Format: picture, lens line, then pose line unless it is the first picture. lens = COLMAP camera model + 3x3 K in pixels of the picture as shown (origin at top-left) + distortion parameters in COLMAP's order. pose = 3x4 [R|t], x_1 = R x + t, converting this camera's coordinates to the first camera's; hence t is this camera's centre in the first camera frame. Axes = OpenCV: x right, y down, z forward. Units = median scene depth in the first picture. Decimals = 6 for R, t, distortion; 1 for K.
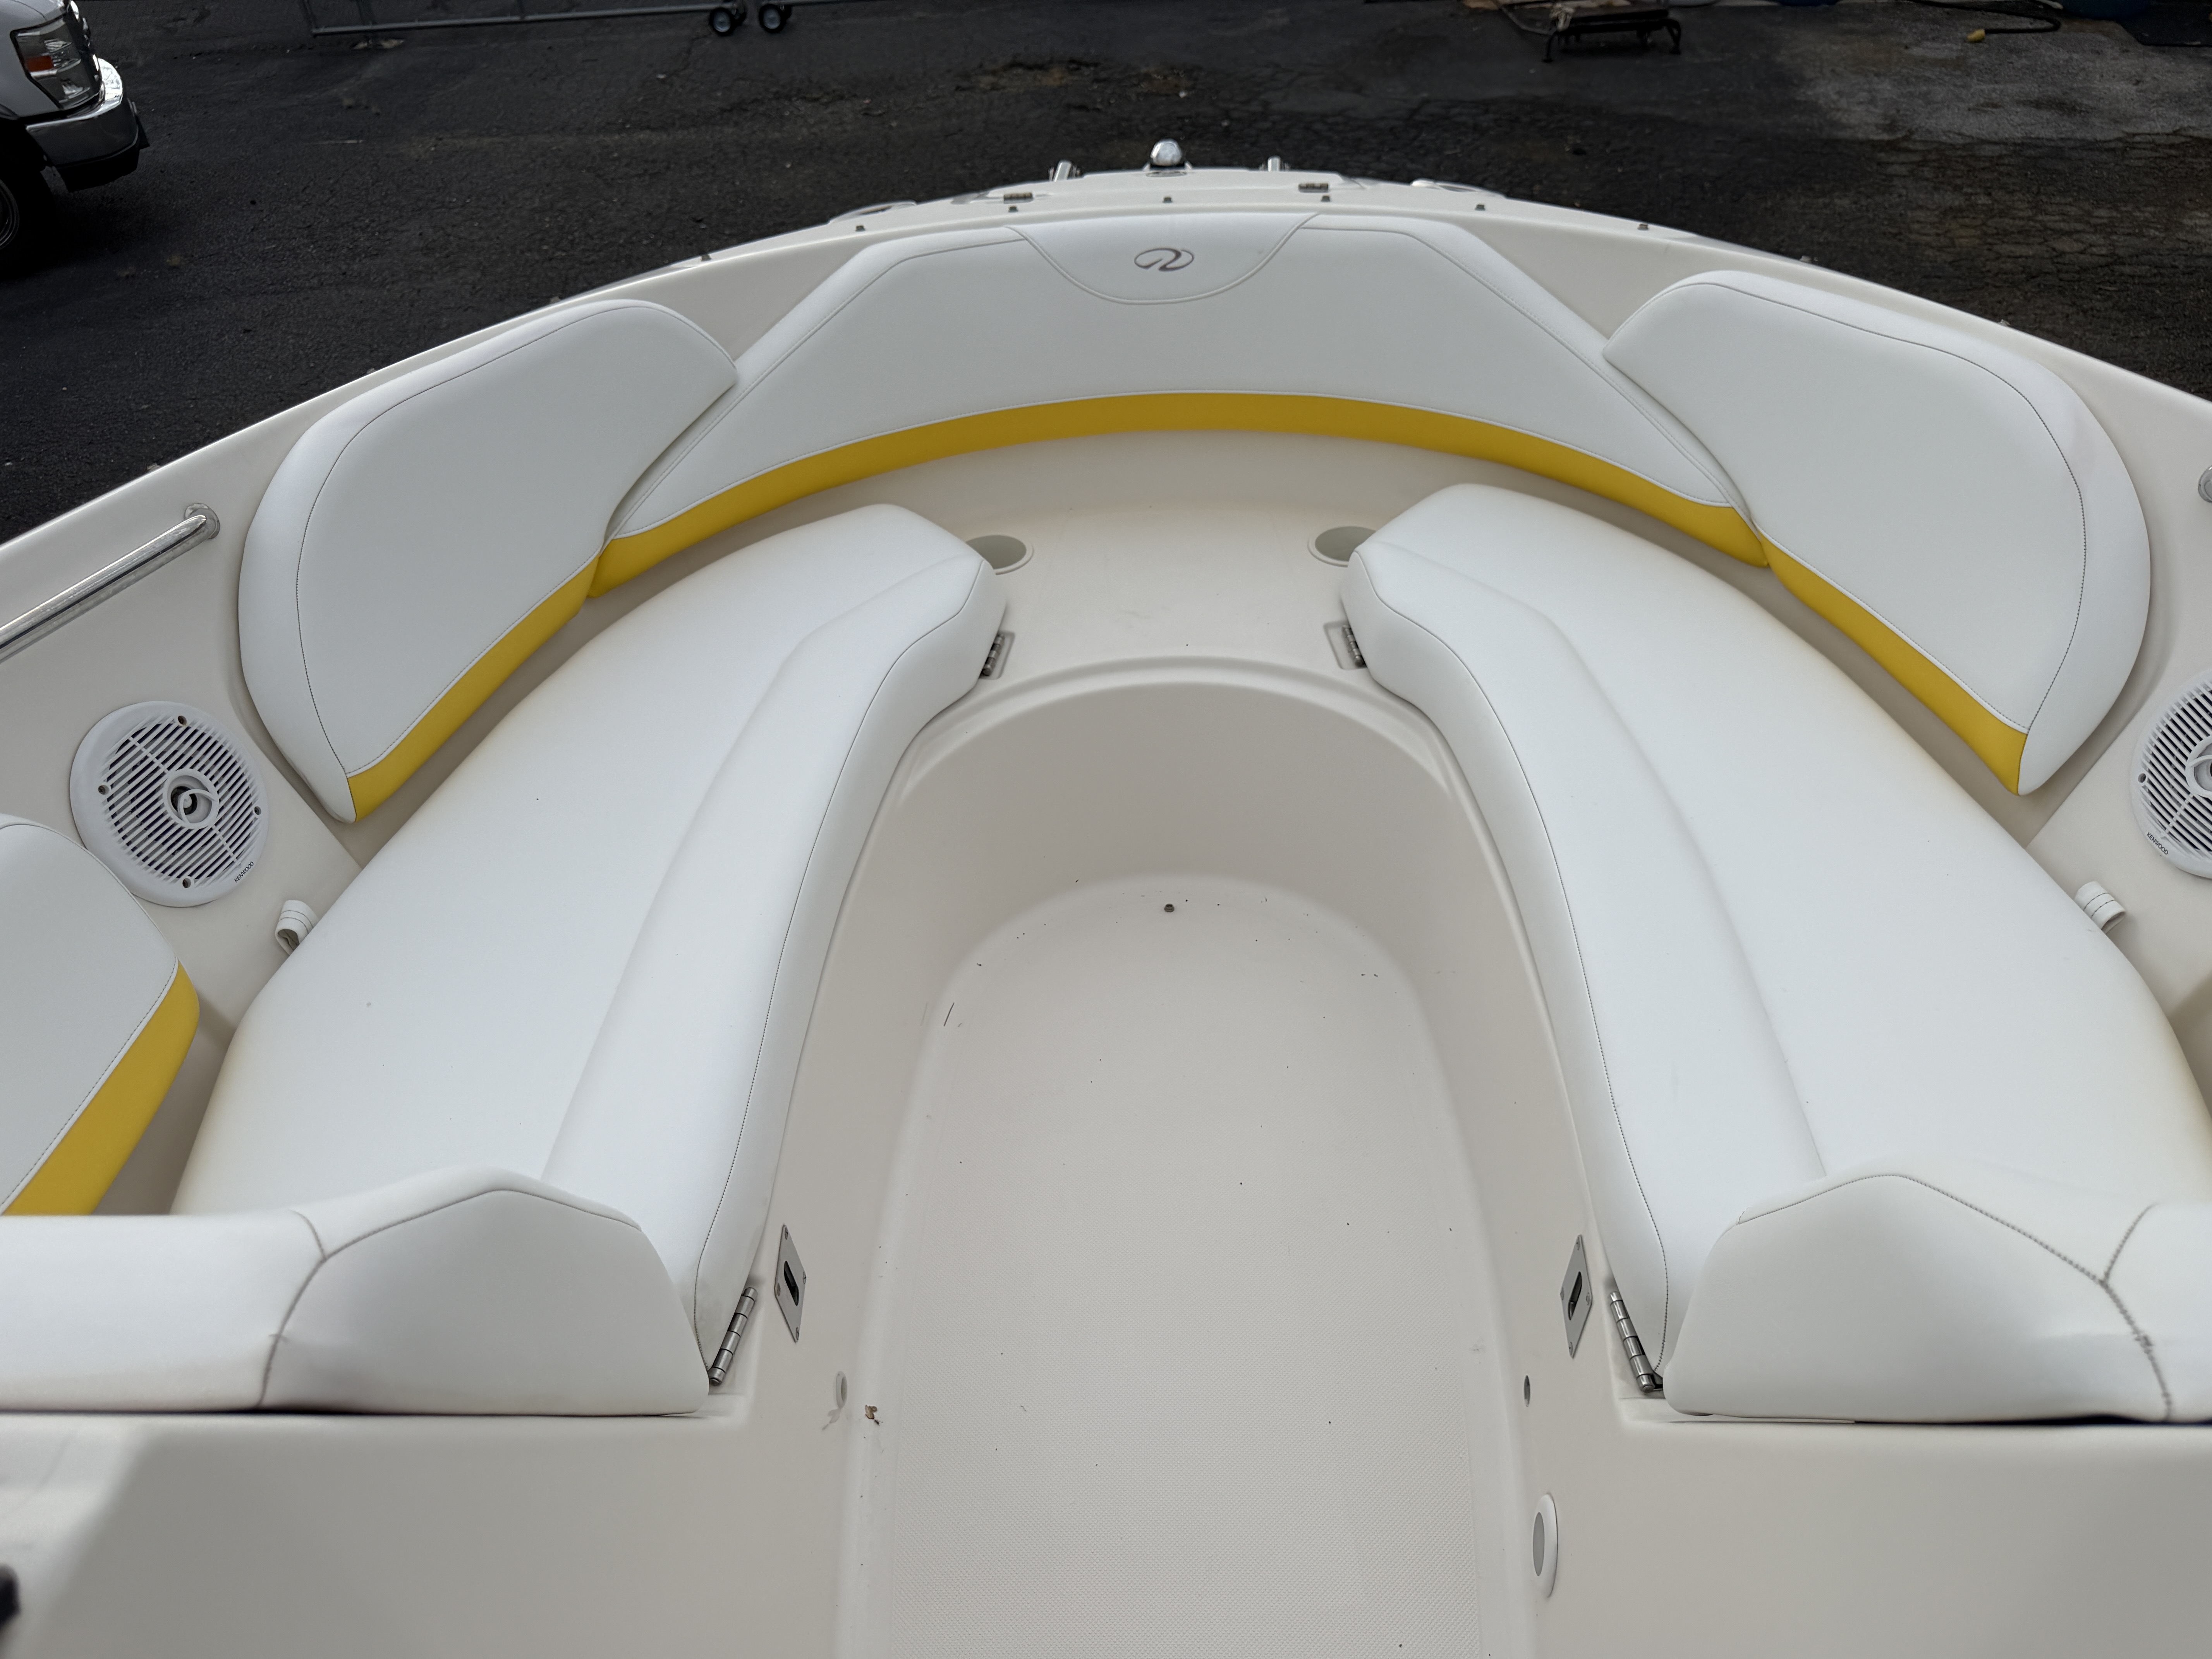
lens RADIAL K [[1558.8, 0, 1106.0], [0, 1558.8, 829.5], [0, 0, 1]] dist [-0.007425, -0.003124]
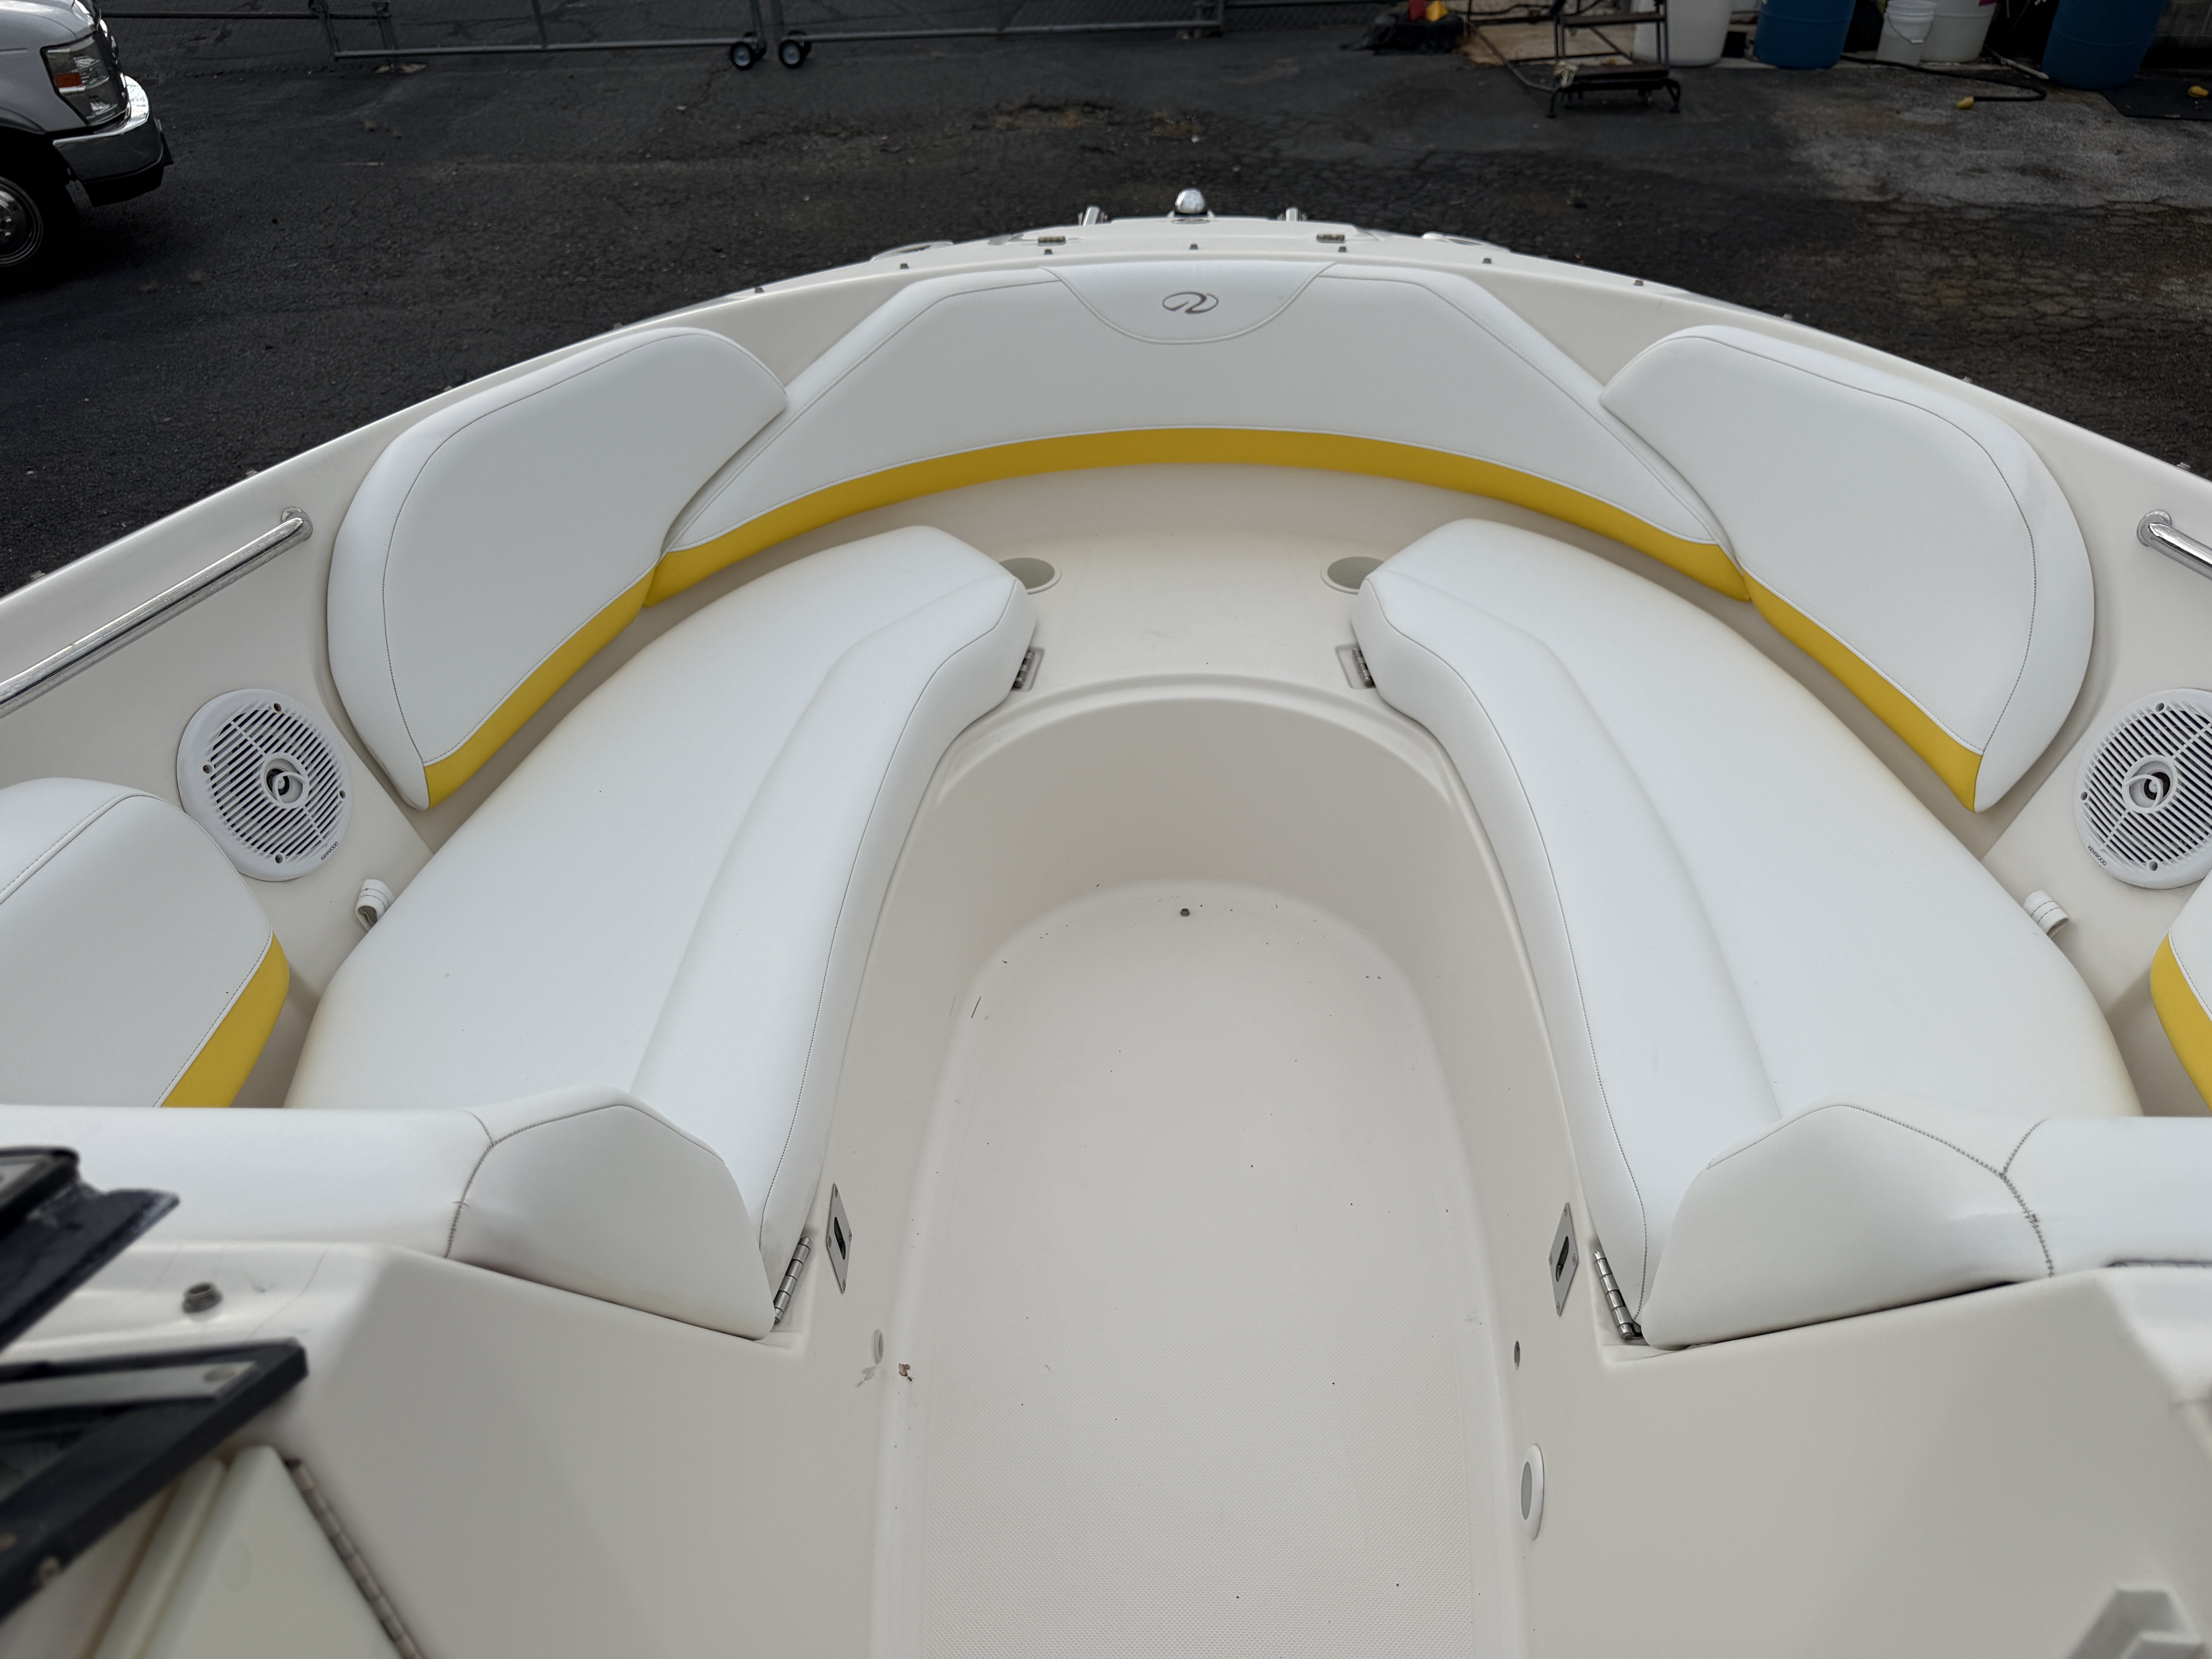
lens RADIAL K [[1540.9, 0, 1137.1], [0, 1540.9, 824.9], [0, 0, 1]] dist [-0.004609, -0.006938]
pose [[0.999650, 0.018276, 0.019123, -0.013514], [-0.017861, 0.999606, -0.021655, 0.015192], [-0.019511, 0.021306, 0.999583, -0.046511]]
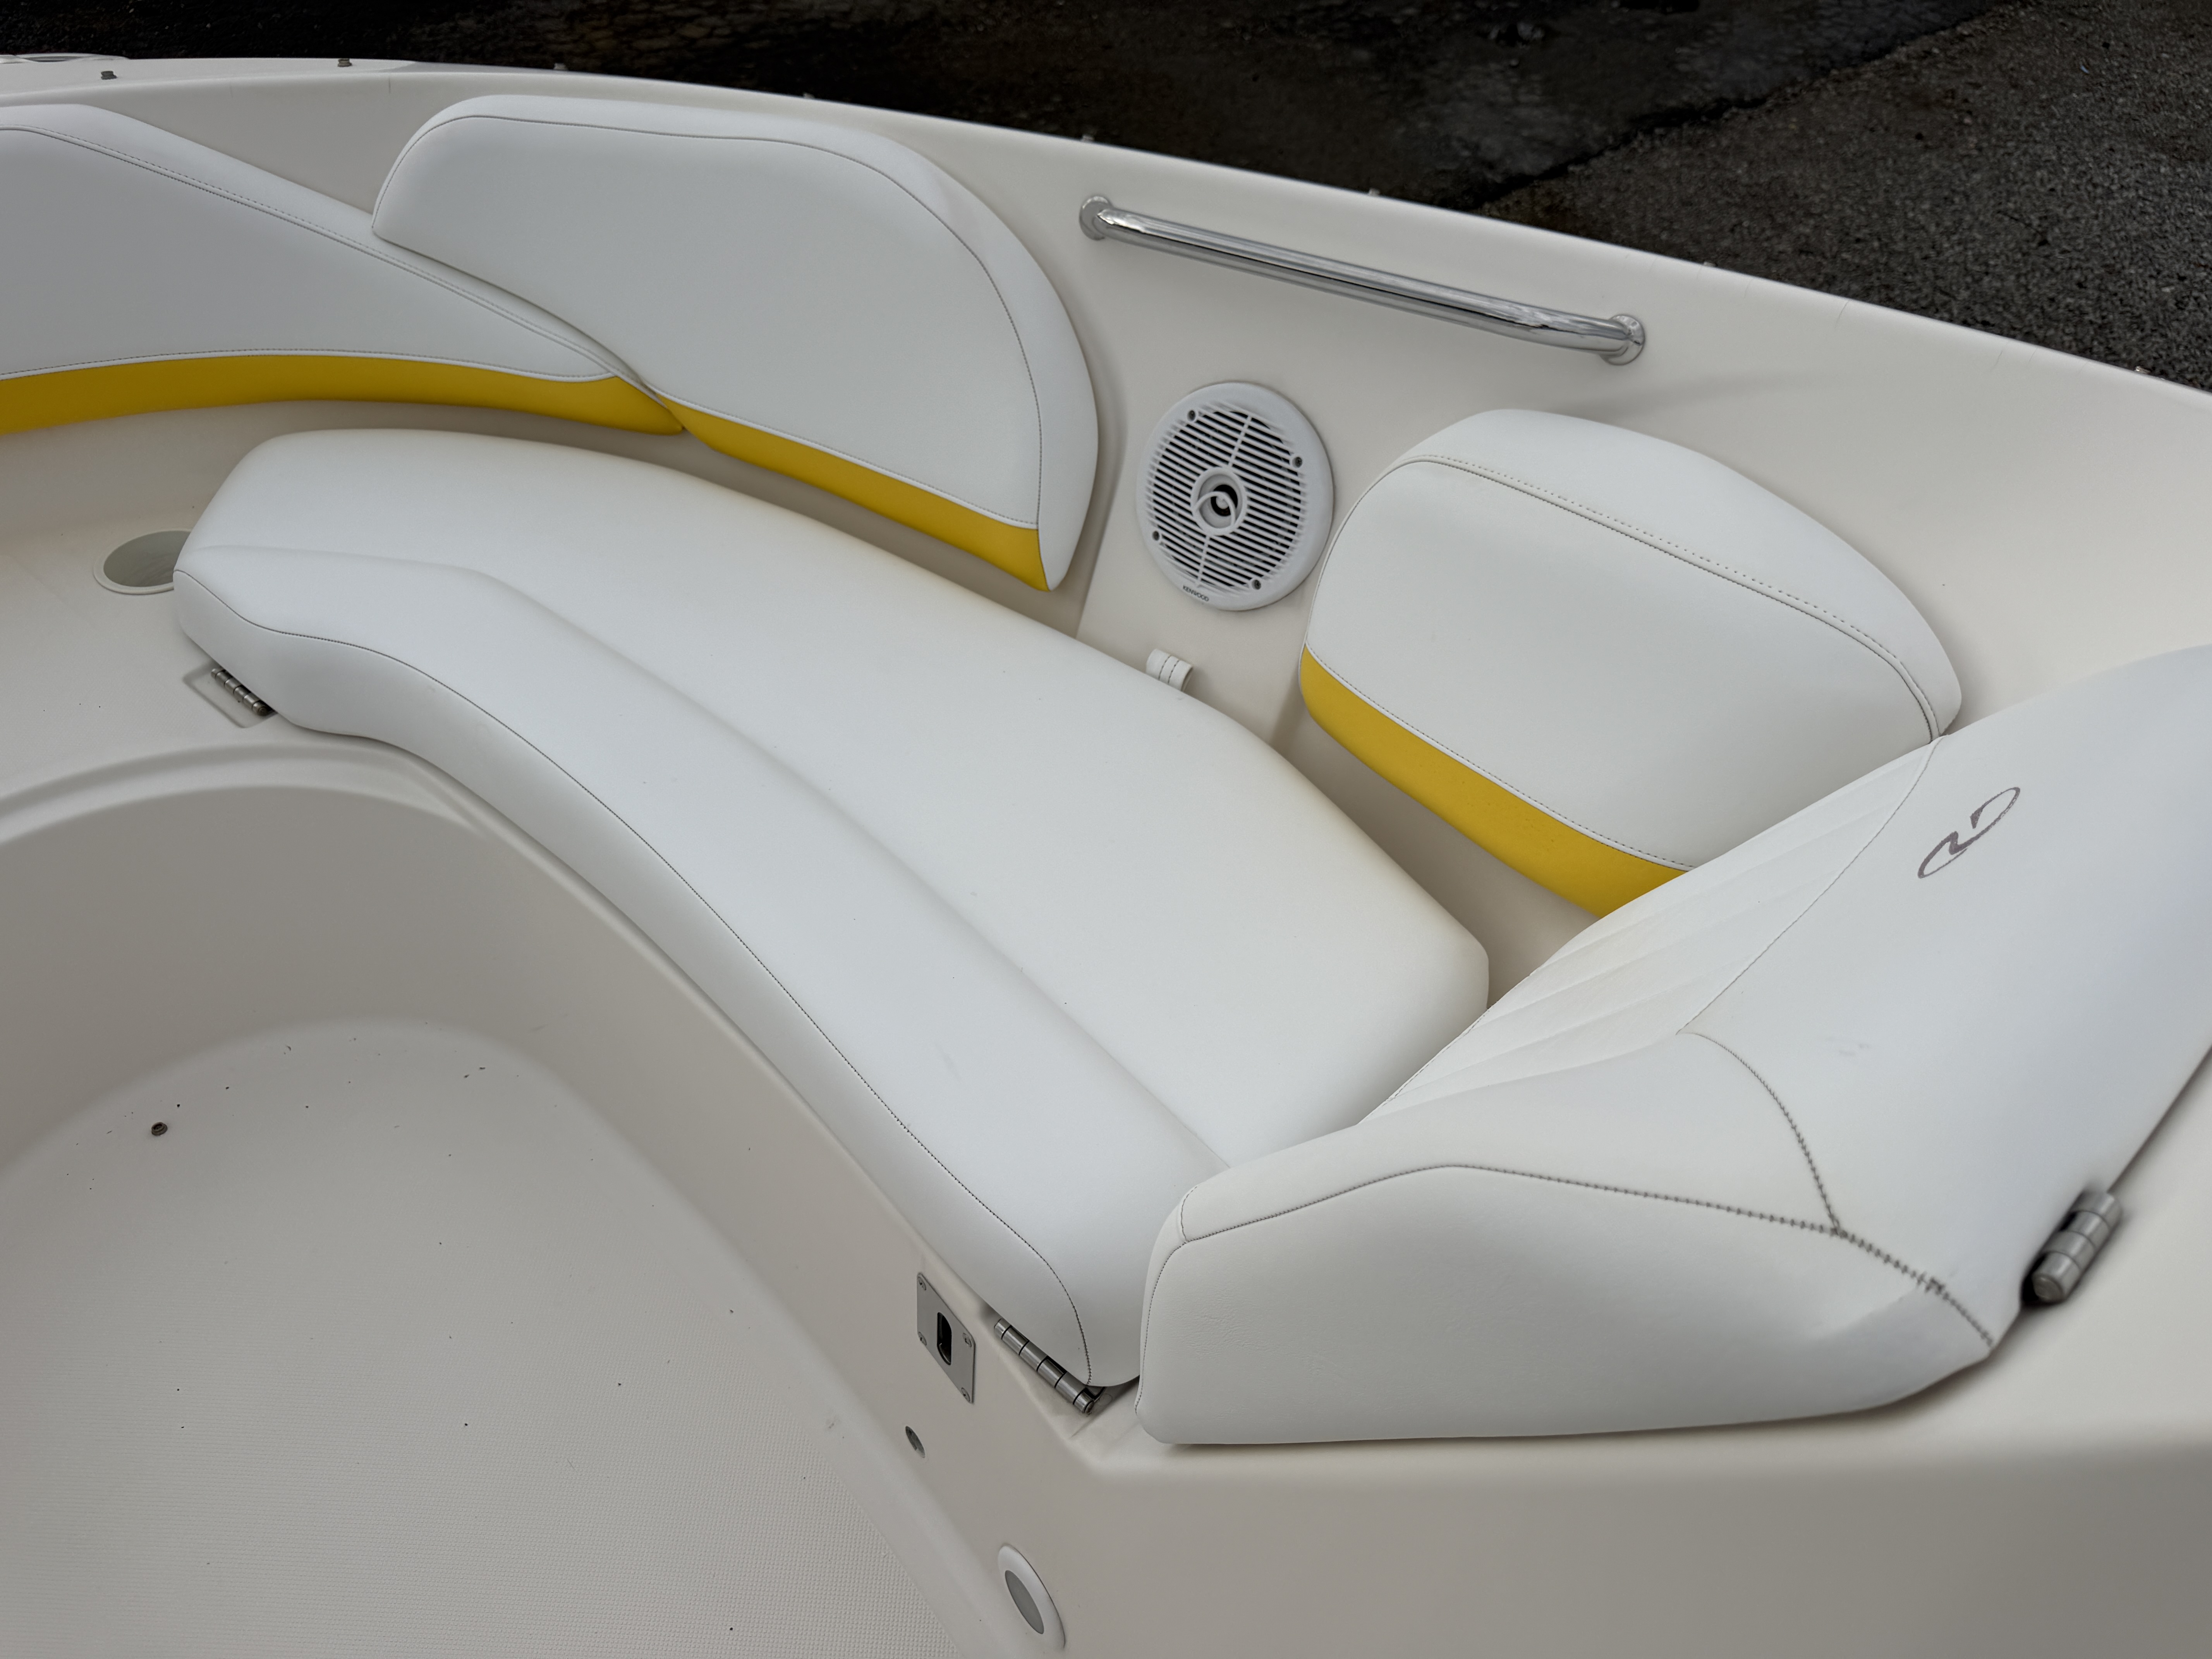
lens RADIAL K [[1580.5, 0, 1102.7], [0, 1580.5, 849.9], [0, 0, 1]] dist [0.100996, -0.133575]
pose [[0.719915, -0.429689, 0.545060, 0.004269], [0.382454, 0.900927, 0.205085, -0.049340], [-0.579182, 0.060816, 0.812927, 0.142210]]
